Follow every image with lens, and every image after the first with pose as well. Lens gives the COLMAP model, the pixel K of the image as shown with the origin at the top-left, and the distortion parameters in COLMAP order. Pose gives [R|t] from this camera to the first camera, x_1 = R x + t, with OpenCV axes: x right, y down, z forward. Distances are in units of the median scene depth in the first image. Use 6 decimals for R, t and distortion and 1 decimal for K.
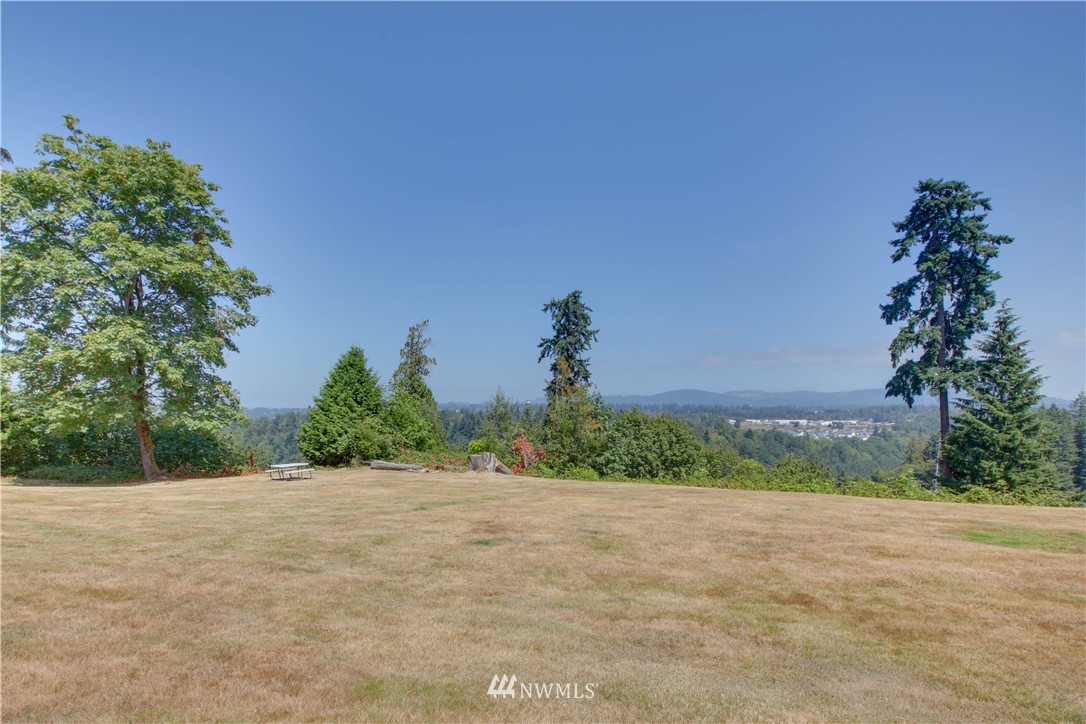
lens RADIAL K [[693.1, 0, 457.7], [0, 693.1, 411.9], [0, 0, 1]] dist [-0.043119, 0.032453]
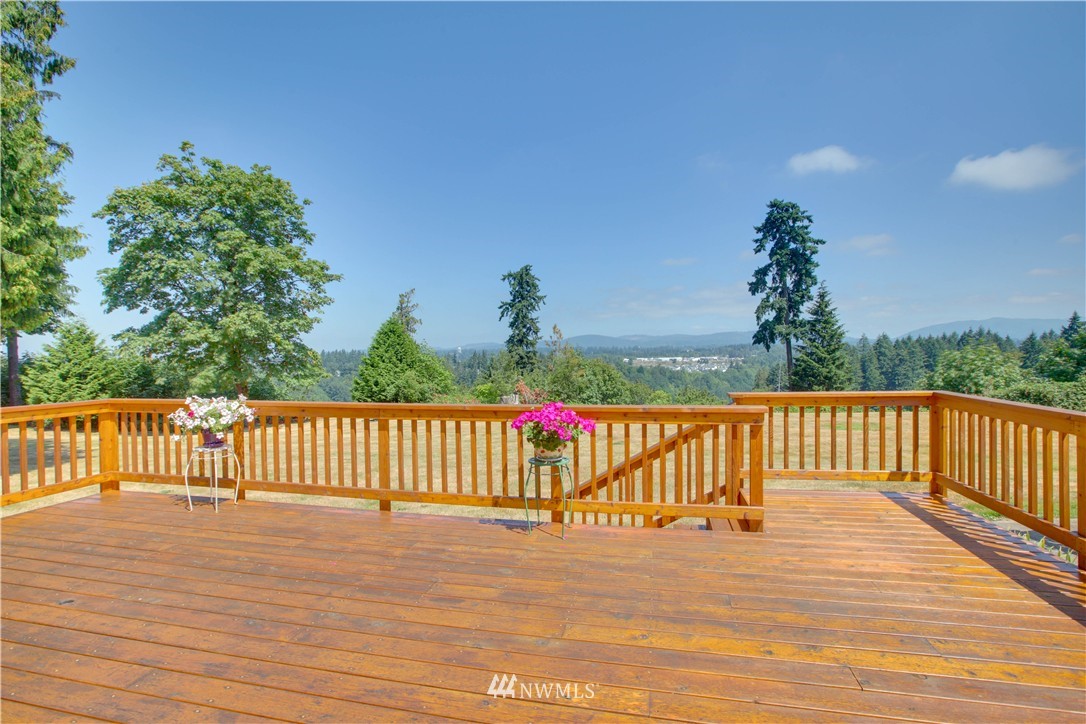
lens RADIAL K [[584.0, 0, 541.6], [0, 584.0, 343.2], [0, 0, 1]] dist [0.001196, 0.000623]
pose [[0.971909, -0.020721, 0.234444, -0.114828], [0.025927, 0.999480, -0.019147, -0.014013], [-0.233926, 0.024688, 0.971941, -0.116747]]
